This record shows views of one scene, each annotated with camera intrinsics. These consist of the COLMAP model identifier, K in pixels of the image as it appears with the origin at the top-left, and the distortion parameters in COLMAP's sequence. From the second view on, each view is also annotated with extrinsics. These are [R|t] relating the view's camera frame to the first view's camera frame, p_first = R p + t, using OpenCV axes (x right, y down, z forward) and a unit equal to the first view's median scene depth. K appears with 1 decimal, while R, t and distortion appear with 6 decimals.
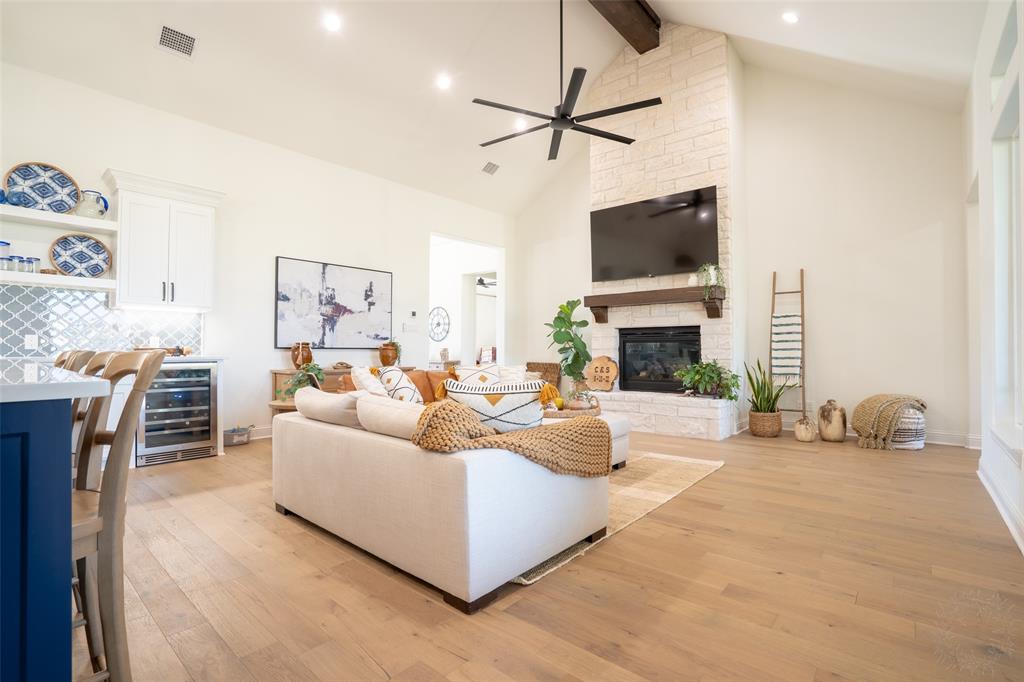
lens RADIAL K [[474.8, 0, 512.0], [0, 474.8, 341.0], [0, 0, 1]] dist [-0.059725, 0.022842]
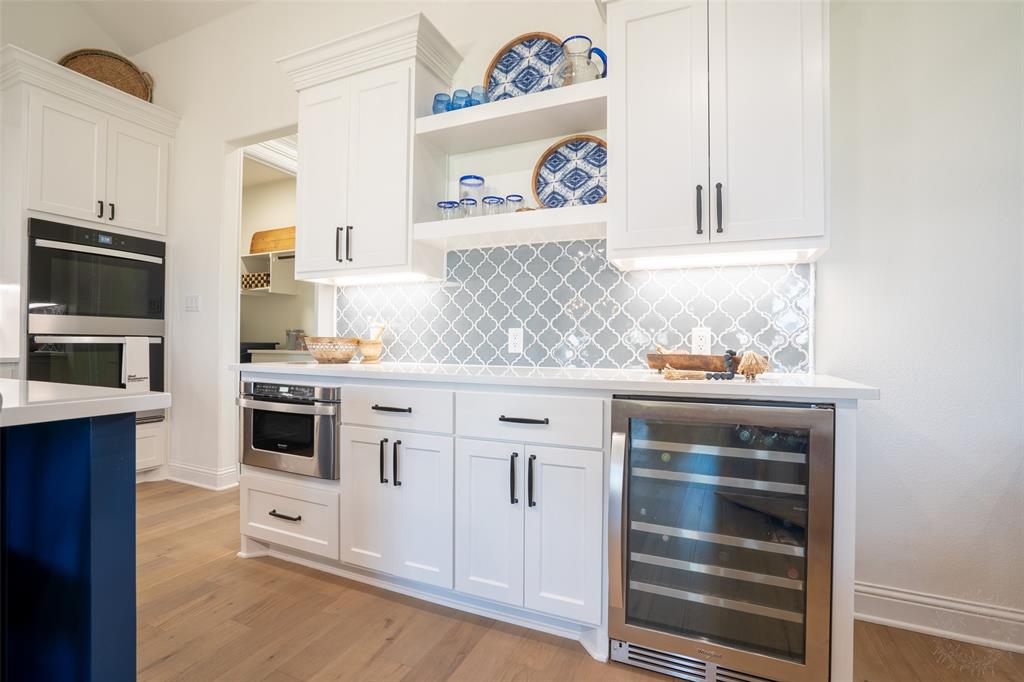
lens RADIAL K [[474.8, 0, 512.0], [0, 474.8, 341.0], [0, 0, 1]] dist [-0.059725, 0.022842]
pose [[0.295155, -0.001893, -0.955448, -0.331256], [0.006901, 0.999976, 0.000151, 0.002046], [0.955425, -0.006638, 0.295161, 0.573803]]
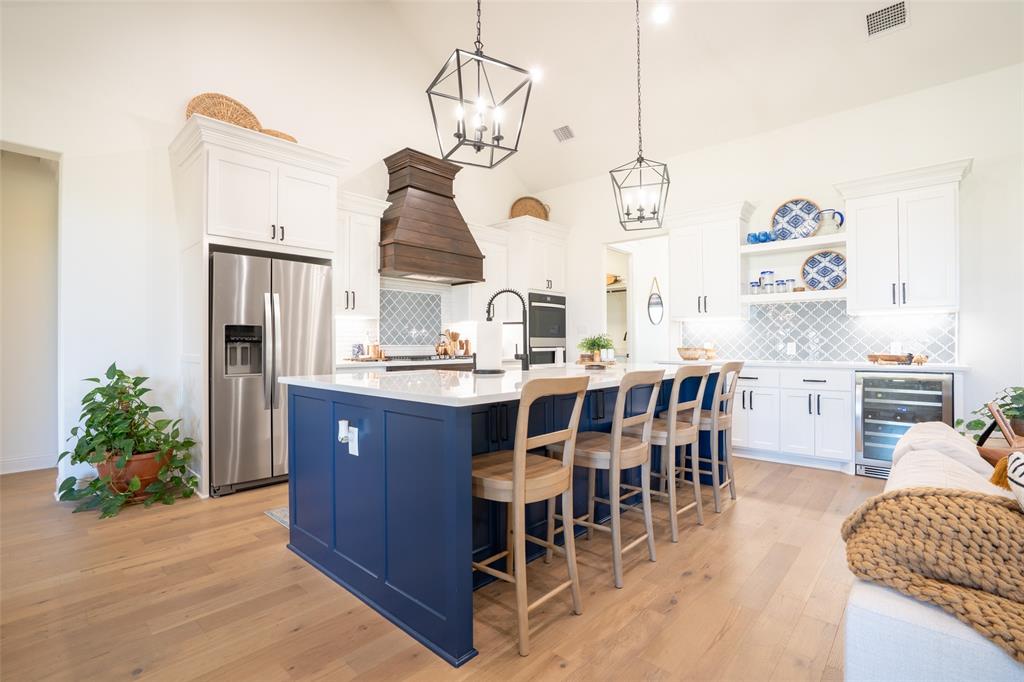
lens RADIAL K [[474.8, 0, 512.0], [0, 474.8, 341.0], [0, 0, 1]] dist [-0.059725, 0.022842]
pose [[-0.020811, -0.007034, -0.999759, 0.143843], [0.018141, 0.999808, -0.007412, -0.015723], [0.999619, -0.018291, -0.020679, 0.198214]]
